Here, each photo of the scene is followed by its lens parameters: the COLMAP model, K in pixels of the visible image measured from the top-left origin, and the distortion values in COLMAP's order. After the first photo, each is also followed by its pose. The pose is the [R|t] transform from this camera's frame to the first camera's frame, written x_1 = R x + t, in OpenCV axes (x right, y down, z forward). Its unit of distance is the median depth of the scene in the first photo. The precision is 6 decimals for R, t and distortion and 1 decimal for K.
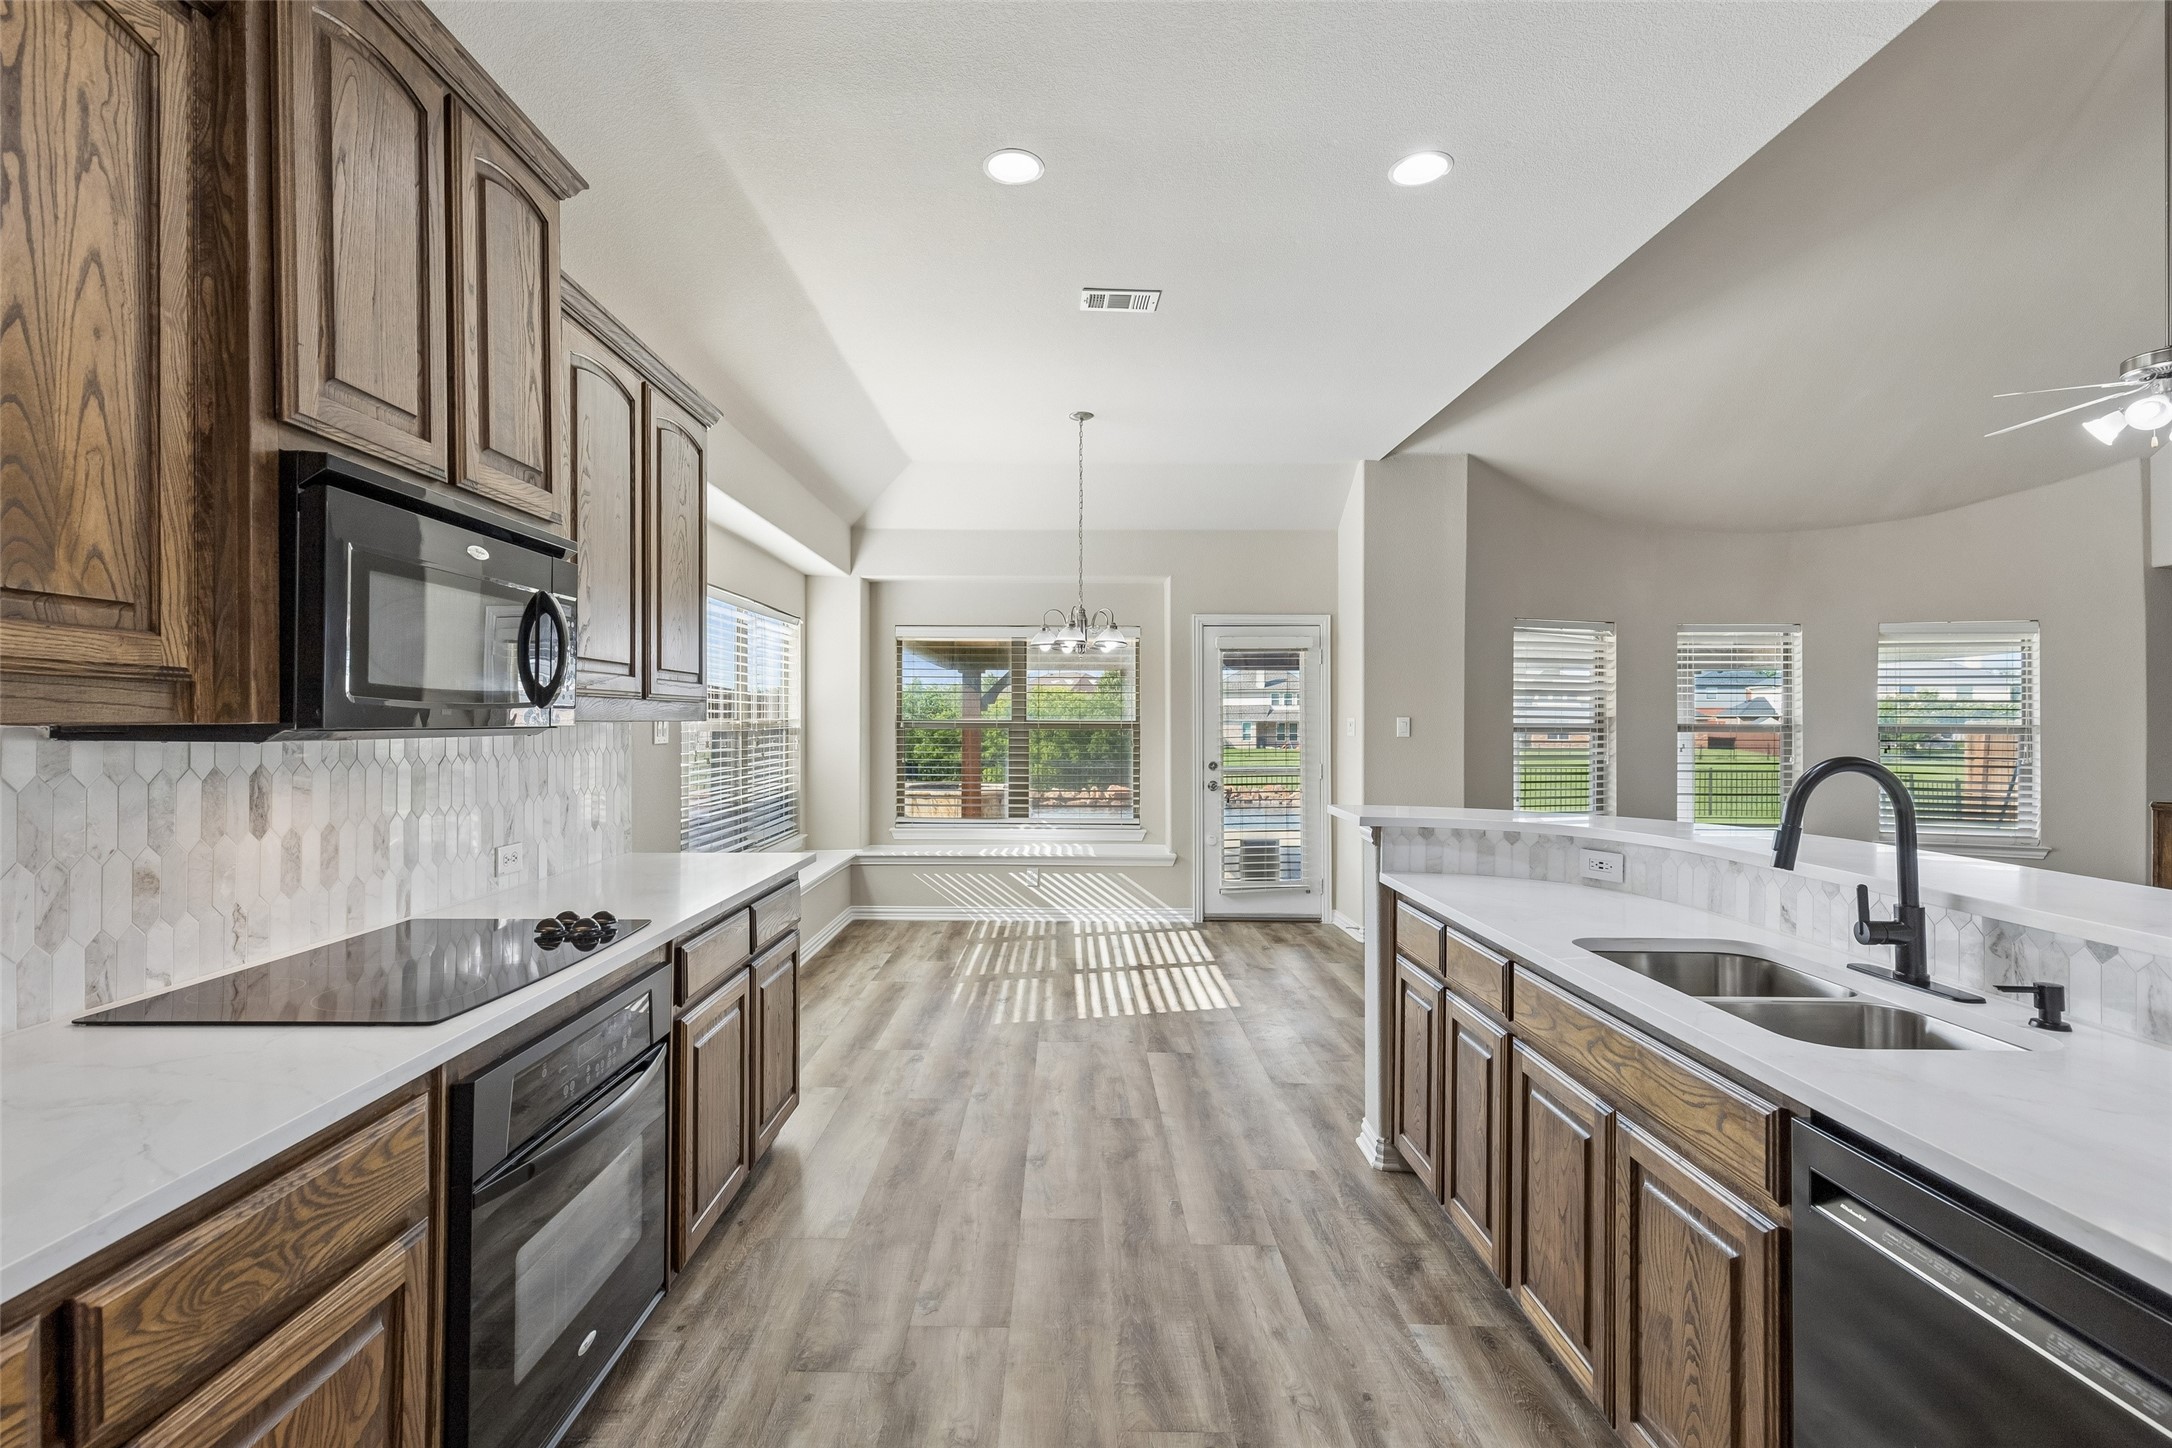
lens RADIAL K [[988.8, 0, 1081.2], [0, 988.8, 726.5], [0, 0, 1]] dist [0.007421, -0.001137]
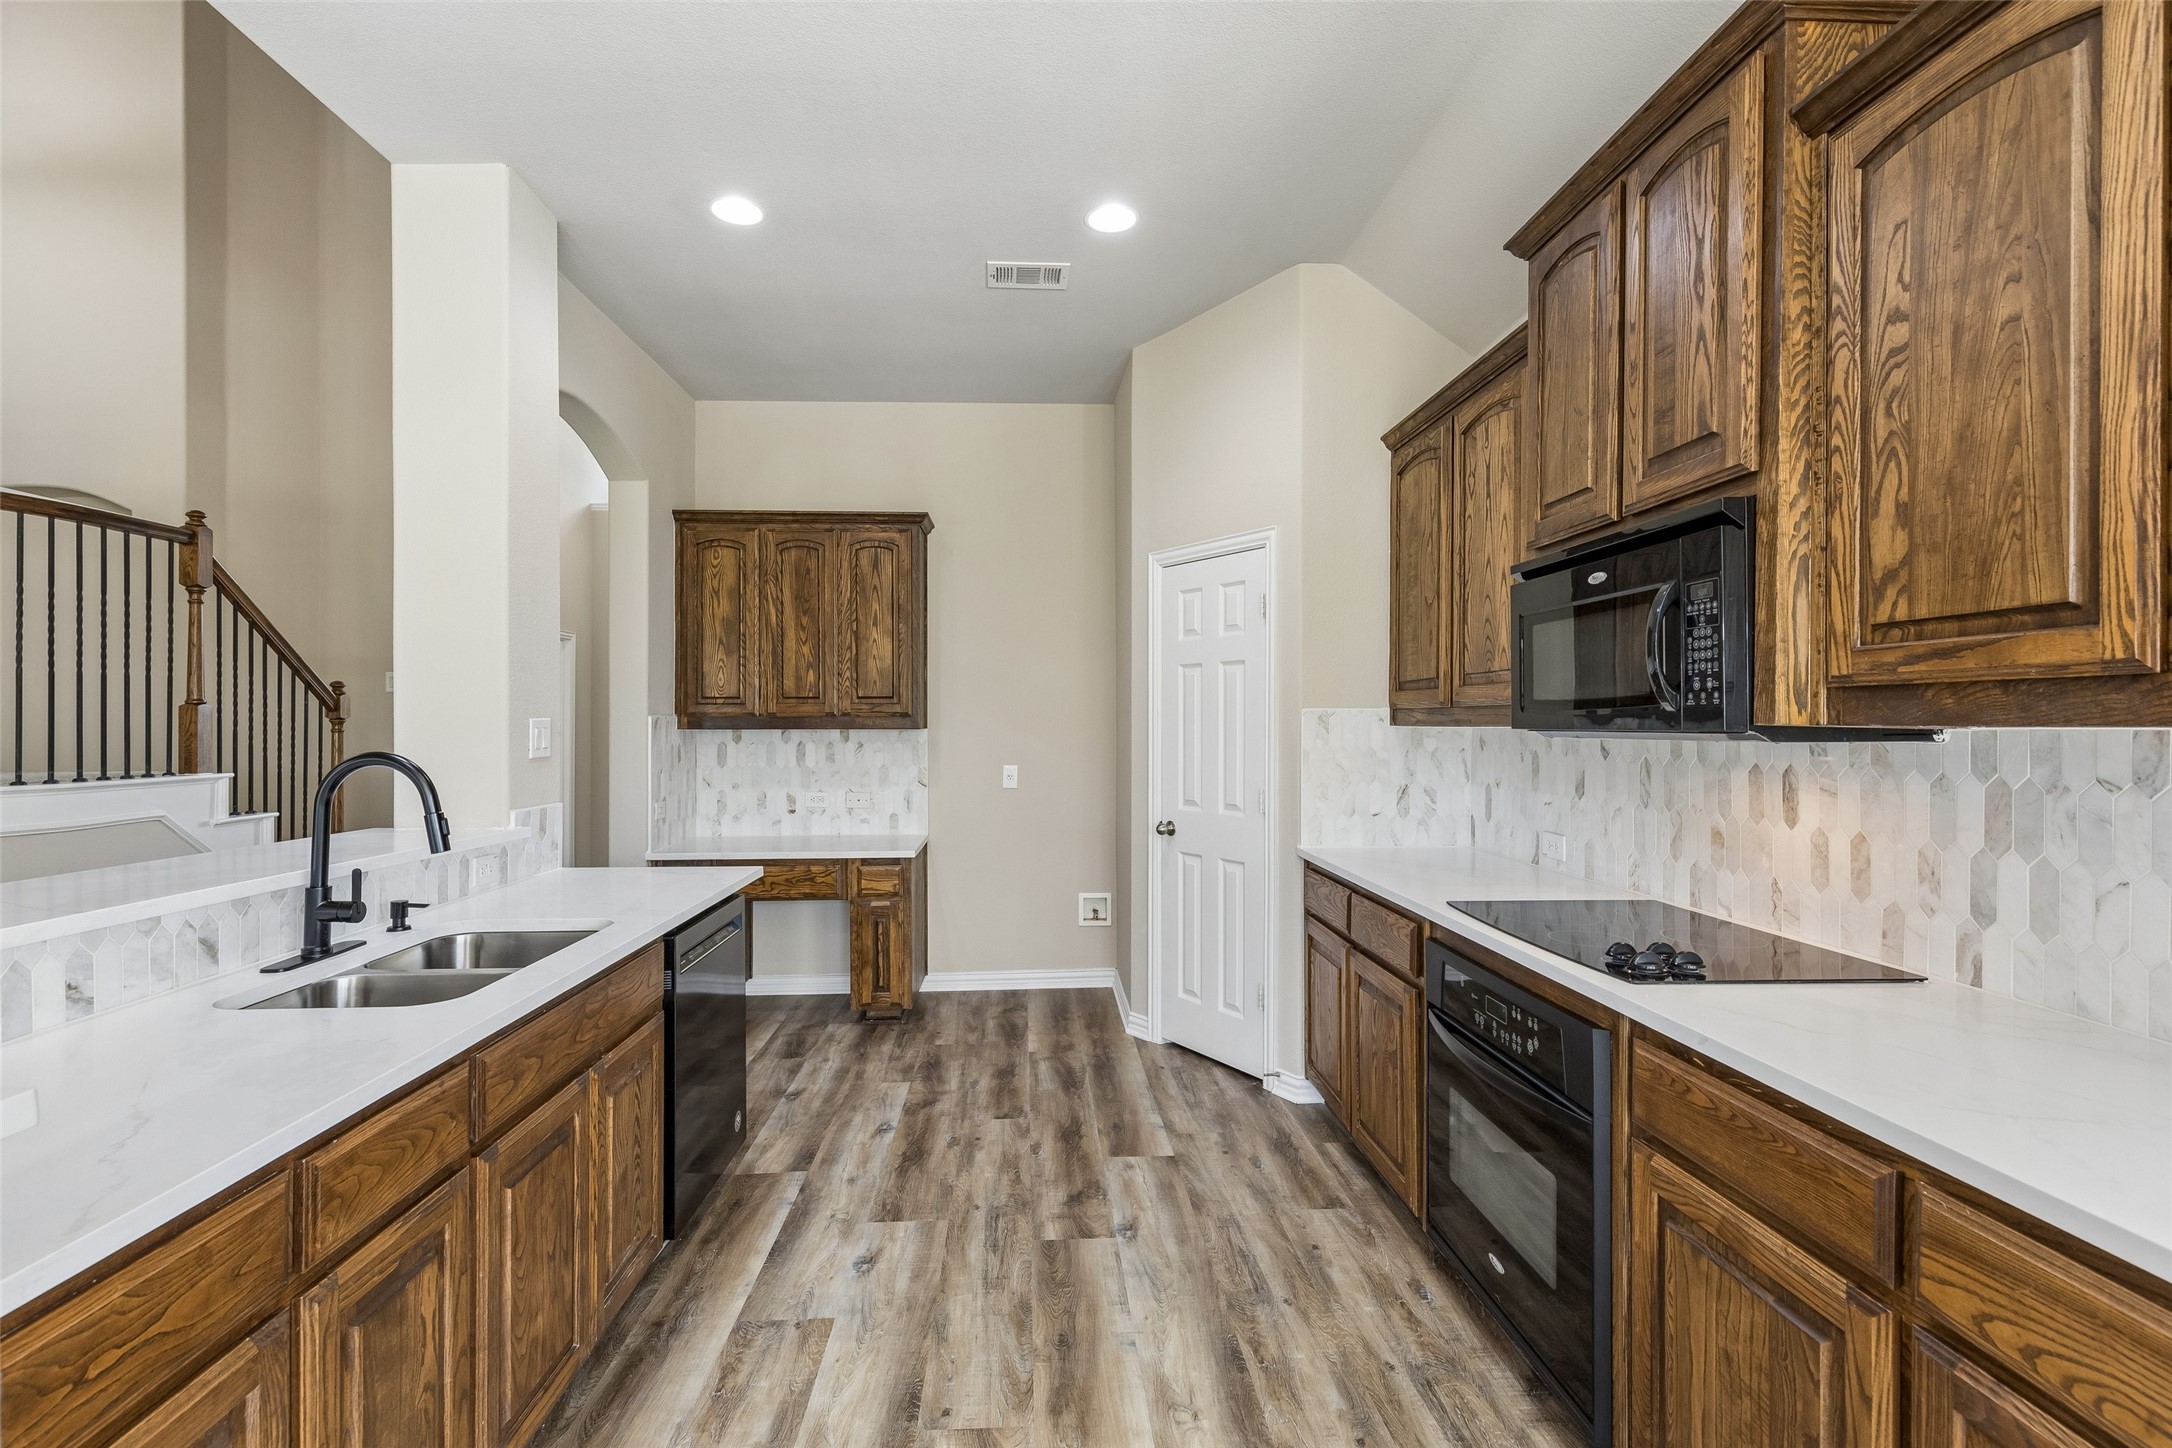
lens RADIAL K [[988.8, 0, 1059.5], [0, 988.8, 724.8], [0, 0, 1]] dist [0.007421, -0.001137]
pose [[-0.998971, -0.003156, -0.045234, 0.015070], [-0.003618, 0.999942, 0.010147, -0.003655], [0.045200, 0.010301, -0.998925, 0.576016]]
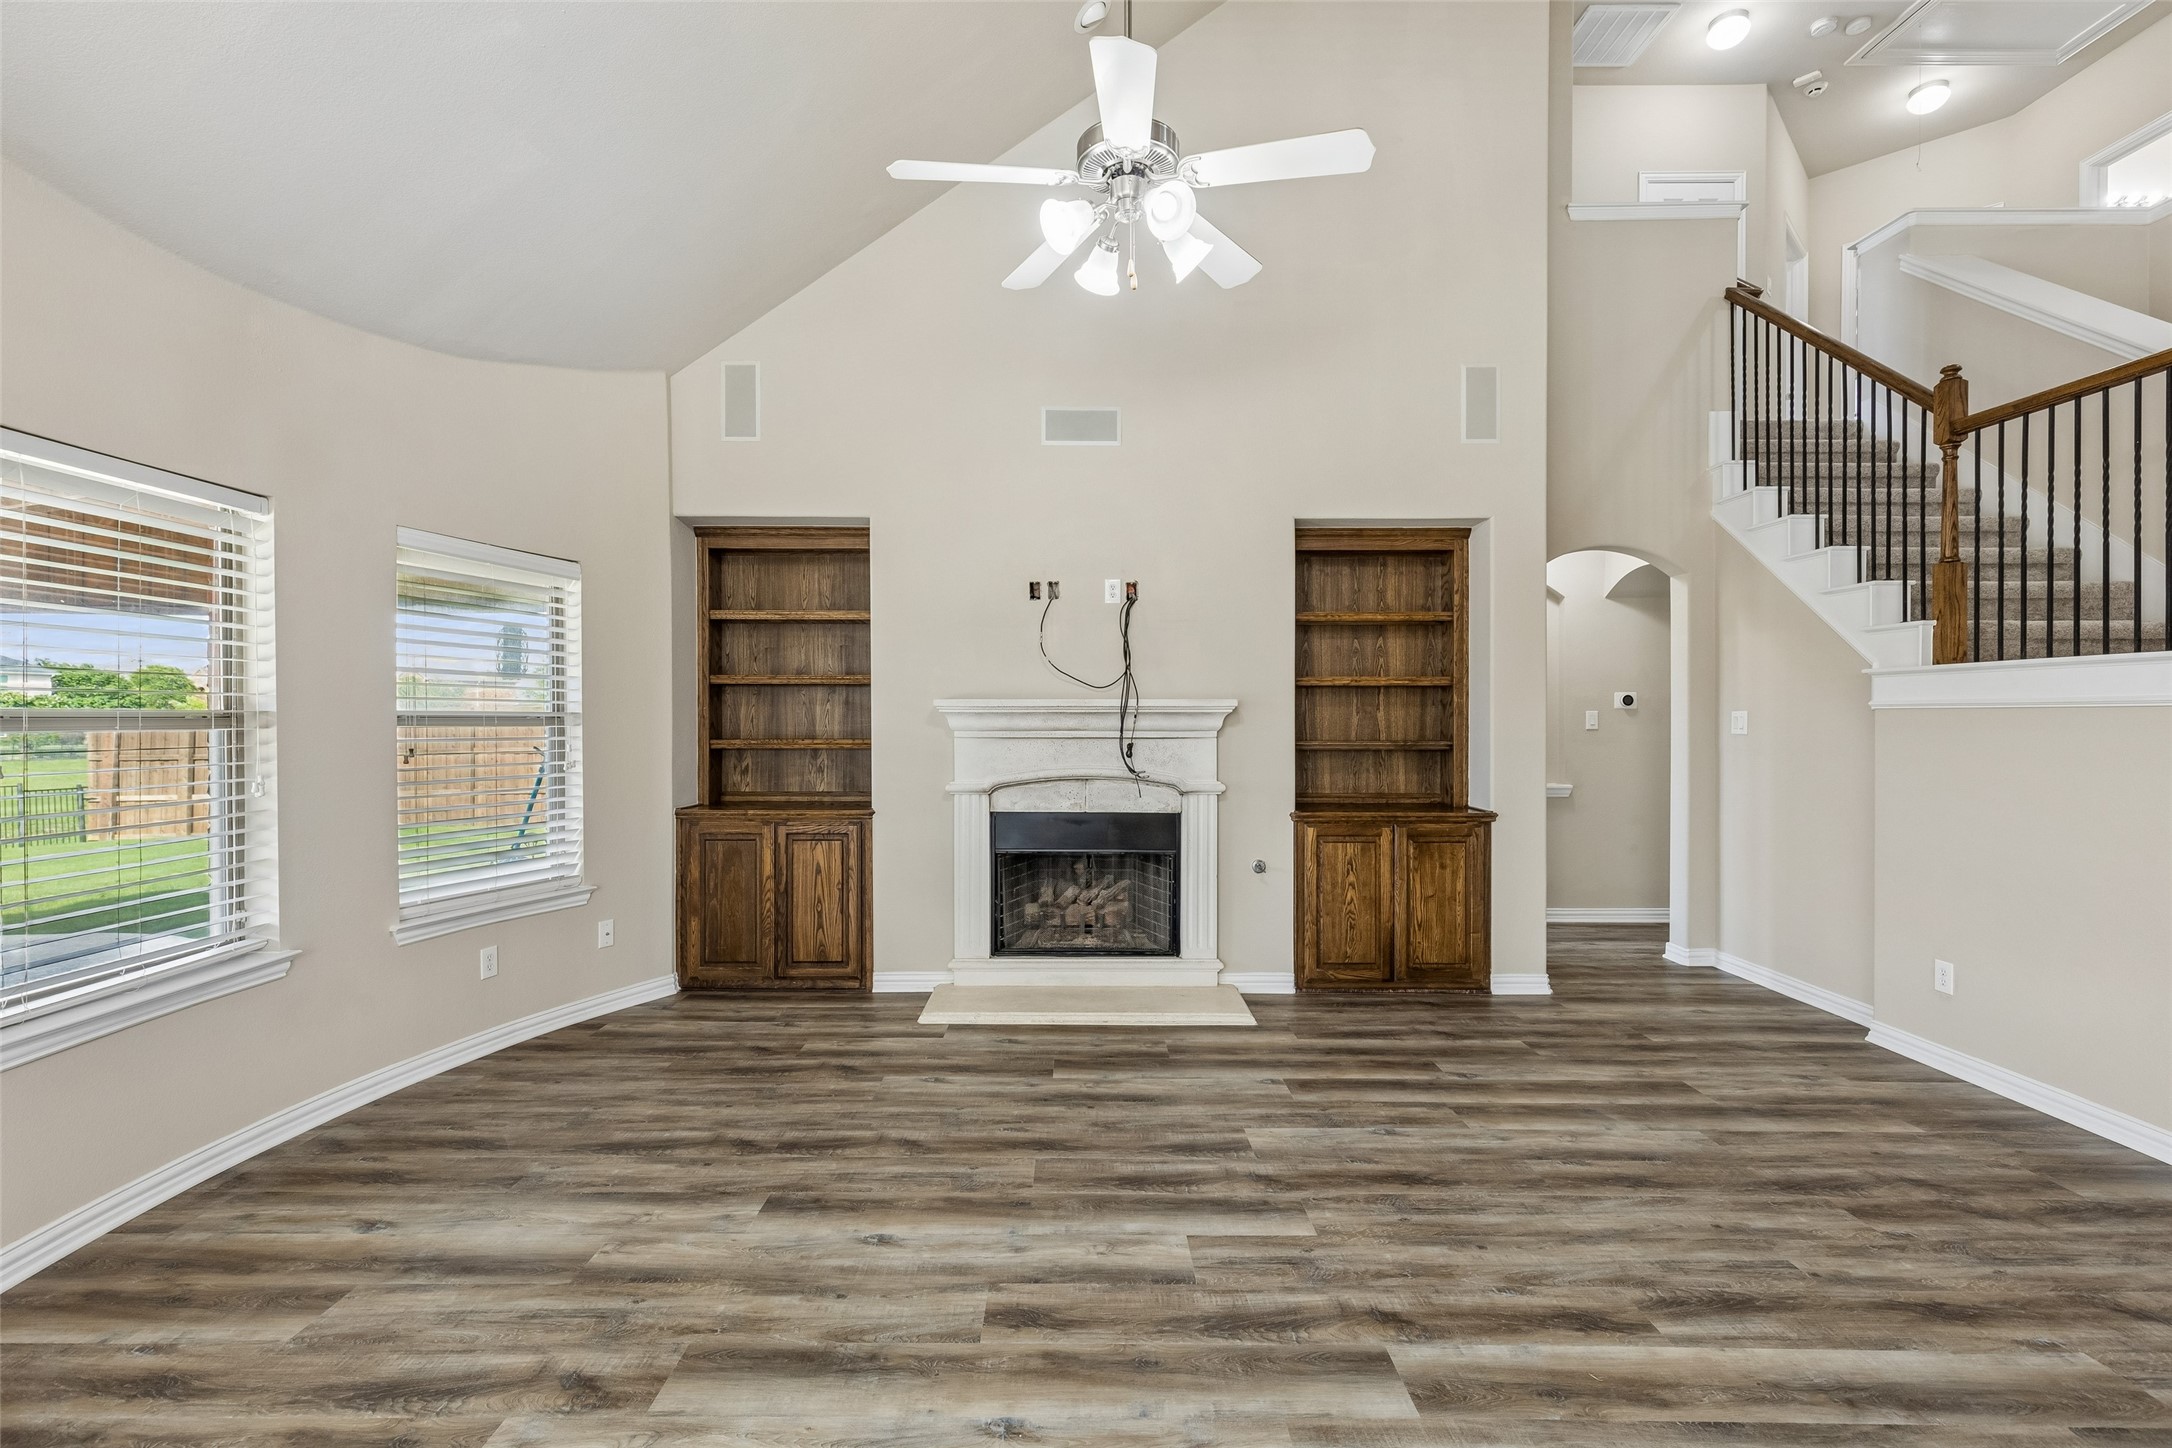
lens RADIAL K [[988.8, 0, 1067.8], [0, 988.8, 724.9], [0, 0, 1]] dist [0.007421, -0.001137]
pose [[0.004685, -0.009761, 0.999941, 0.262005], [0.004428, 0.999943, 0.009740, 0.001843], [-0.999979, 0.004382, 0.004728, 0.625440]]
